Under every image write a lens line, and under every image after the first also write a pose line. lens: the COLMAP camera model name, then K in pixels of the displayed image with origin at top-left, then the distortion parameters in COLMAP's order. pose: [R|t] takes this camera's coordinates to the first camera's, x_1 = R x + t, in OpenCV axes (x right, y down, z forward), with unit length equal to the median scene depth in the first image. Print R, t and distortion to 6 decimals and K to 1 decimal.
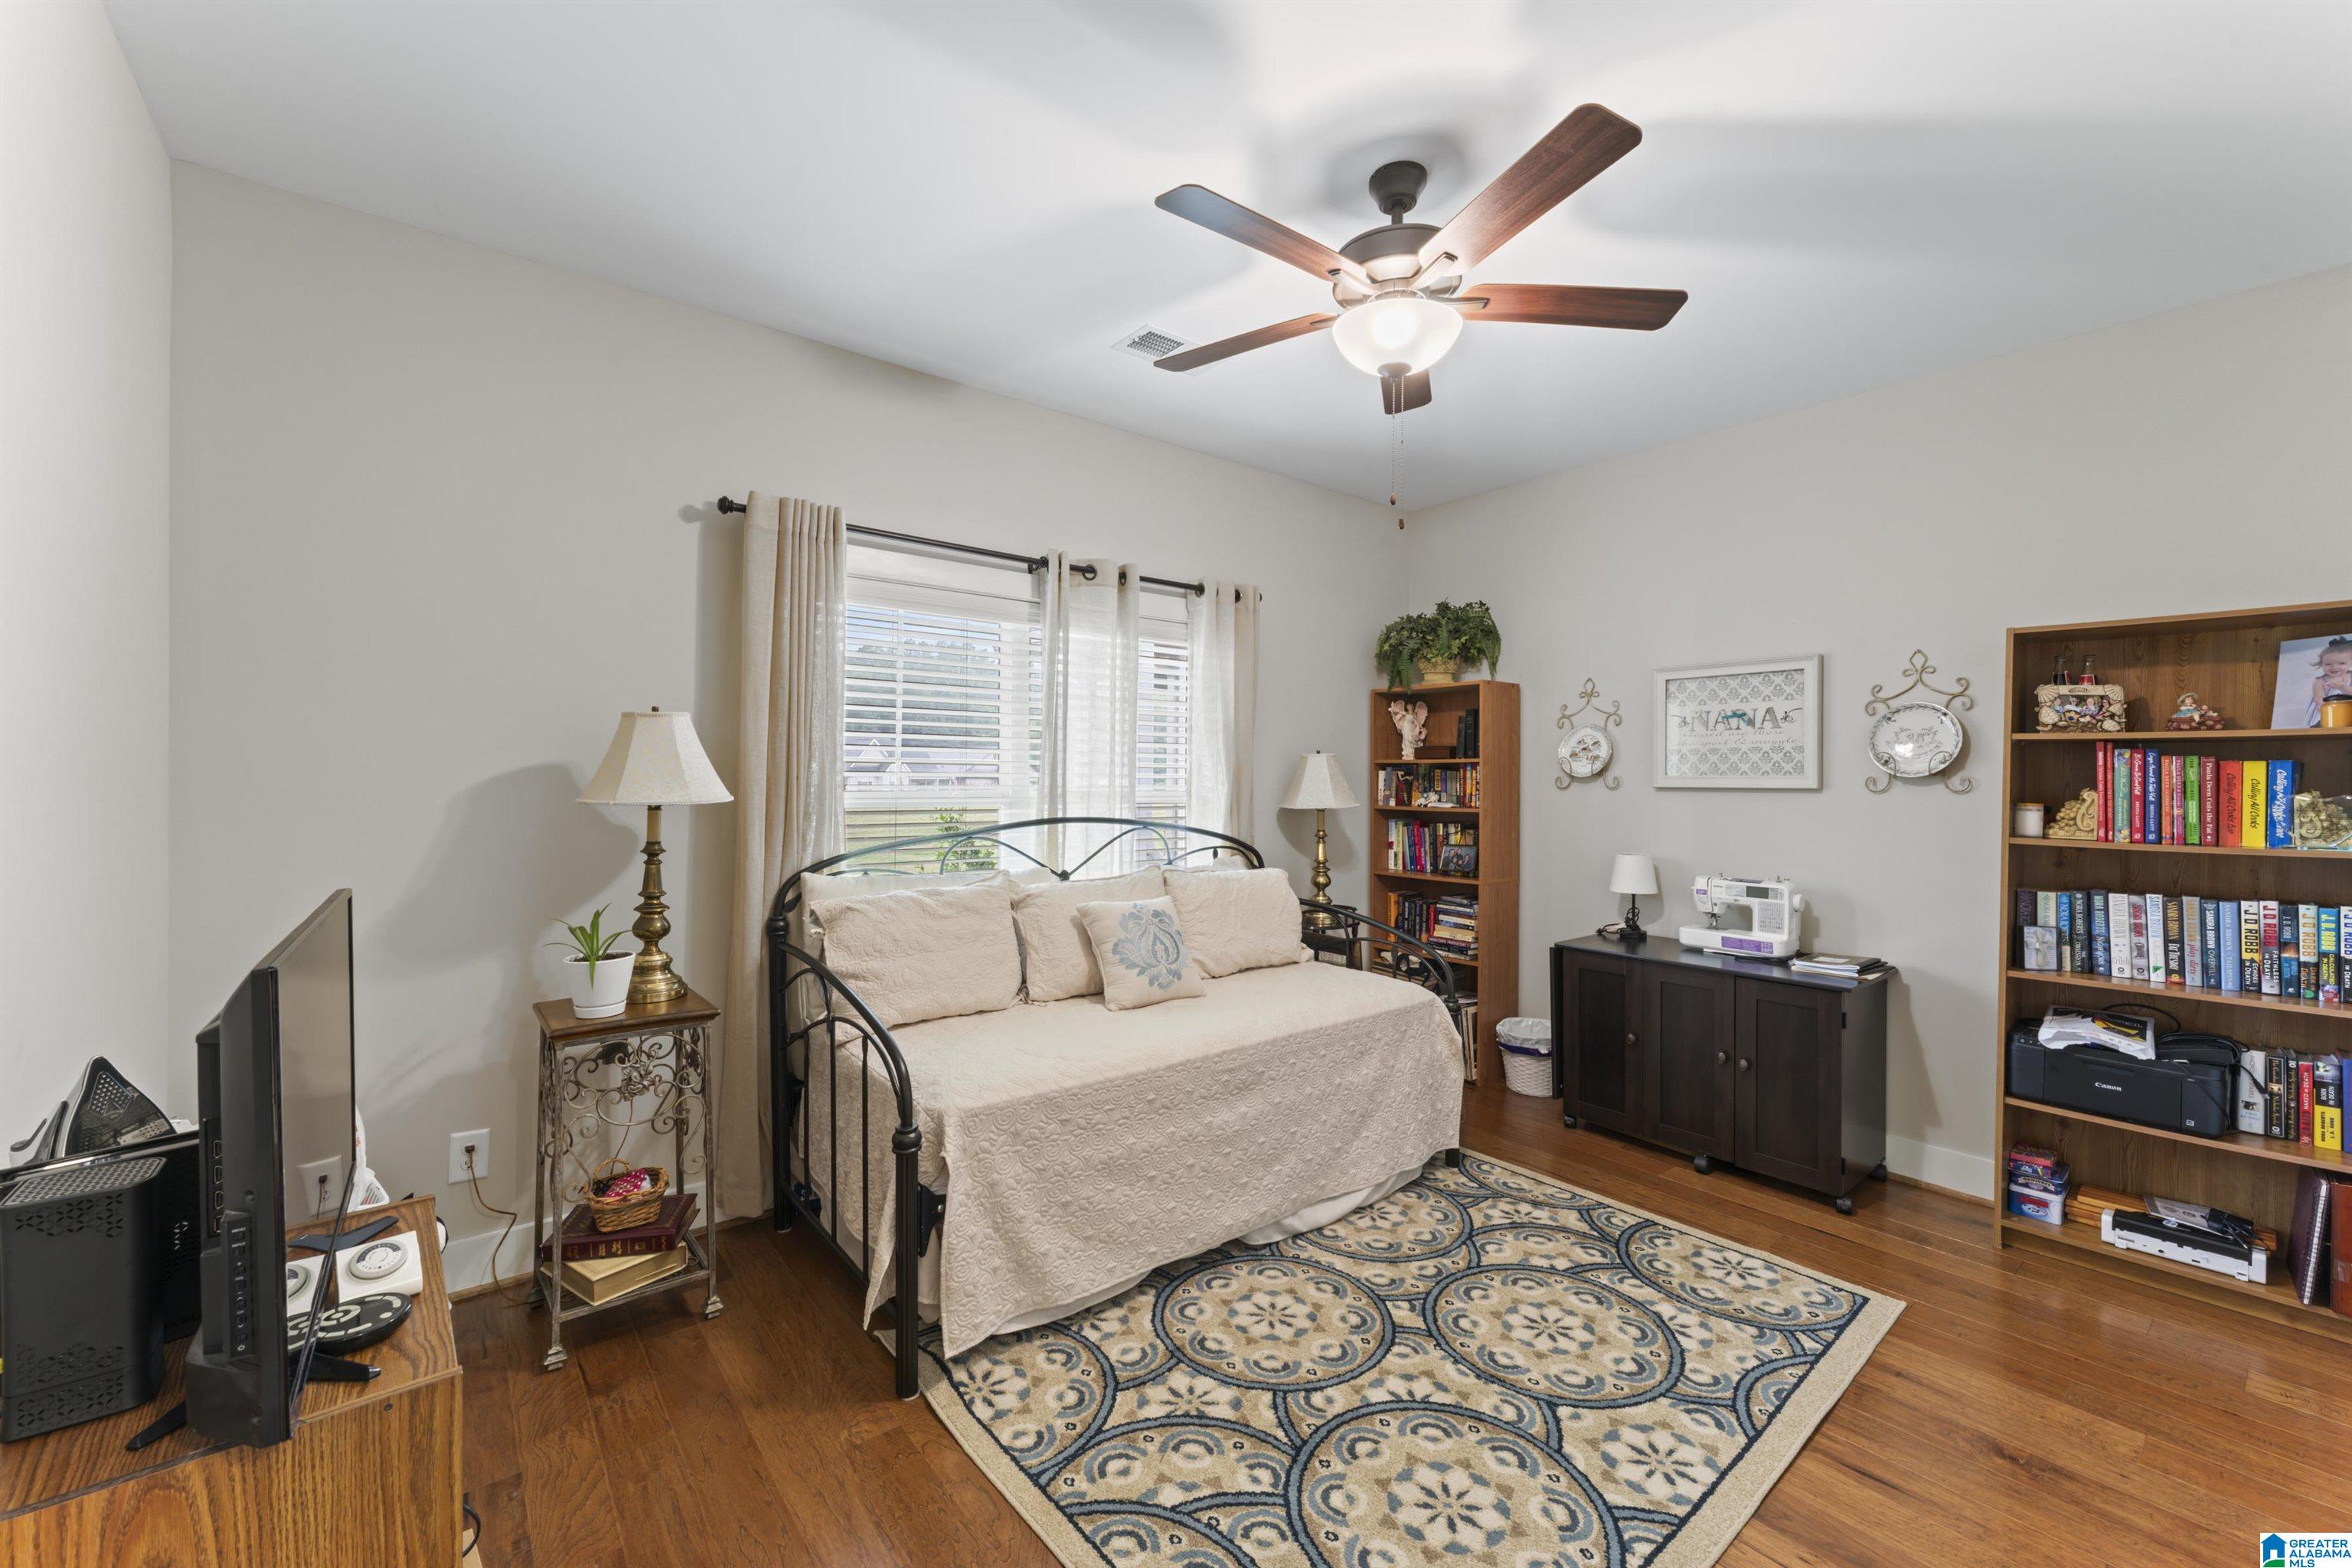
lens RADIAL K [[943.5, 0, 1172.3], [0, 943.5, 777.5], [0, 0, 1]] dist [-0.000602, 0.001391]
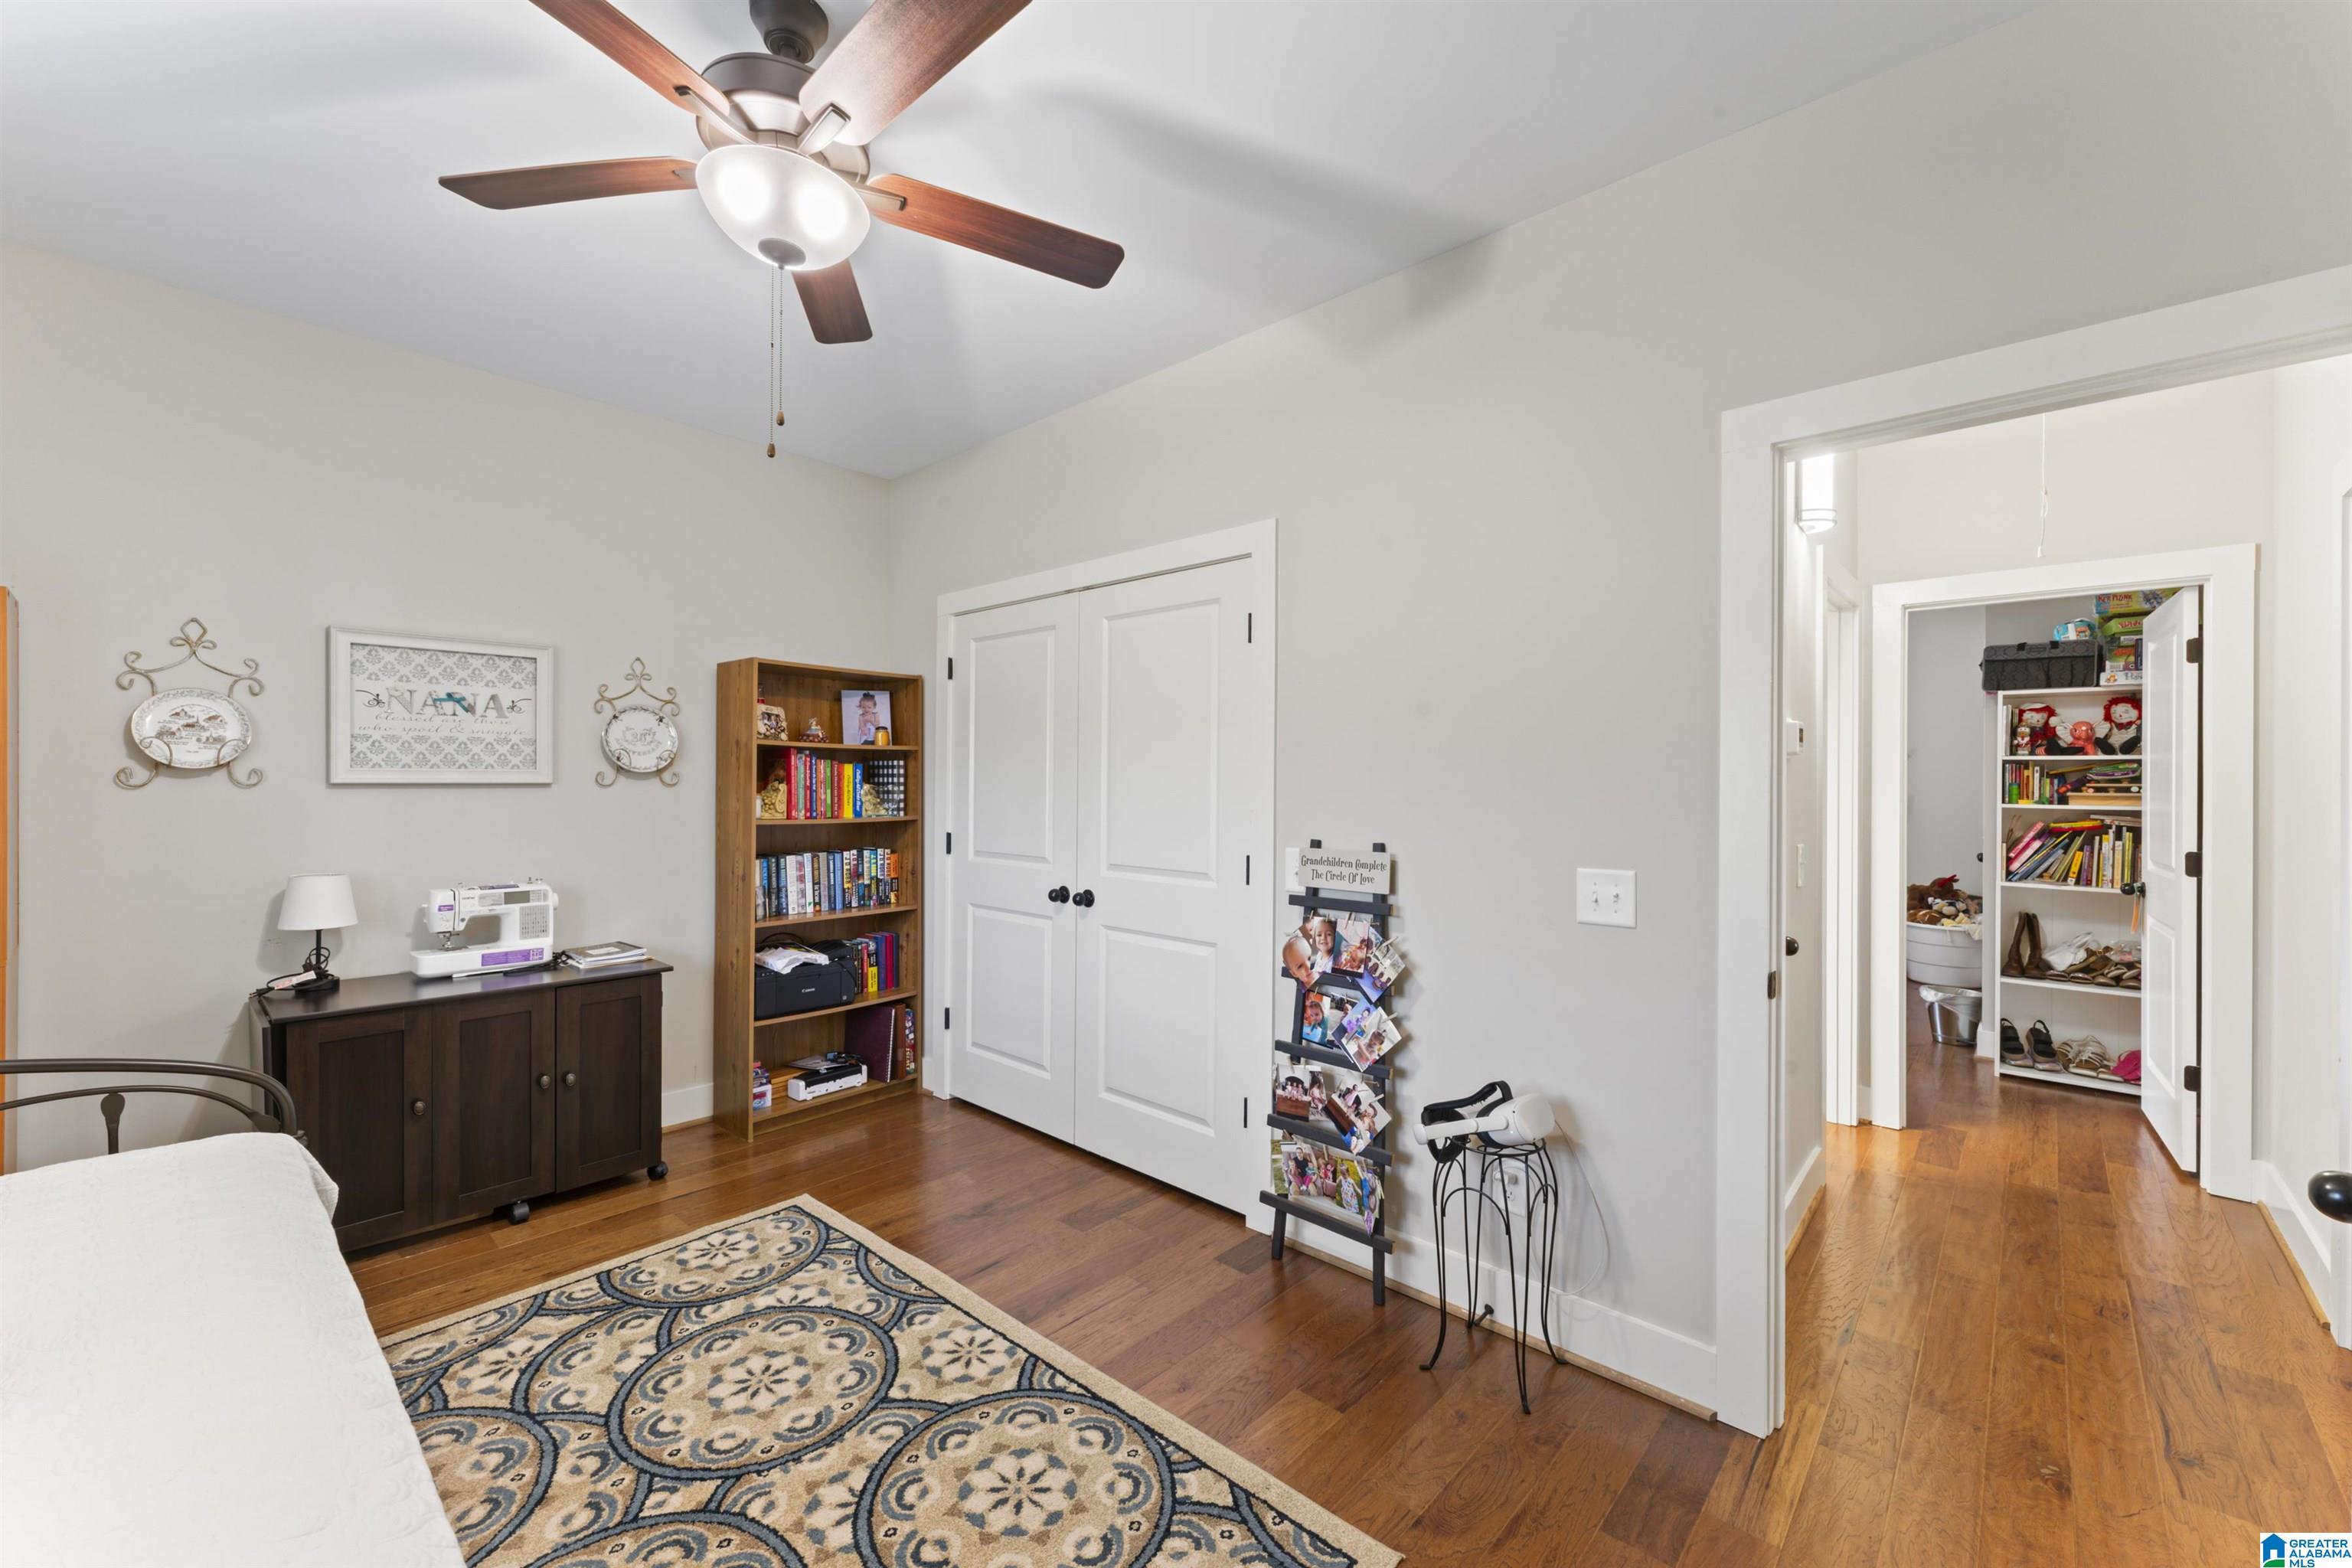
lens RADIAL K [[943.5, 0, 1172.0], [0, 943.5, 779.5], [0, 0, 1]] dist [-0.000602, 0.001391]
pose [[-0.159861, -0.004949, 0.987127, -0.491777], [-0.007445, 0.999965, 0.003807, -0.000907], [-0.987111, -0.006741, -0.159893, 0.670030]]
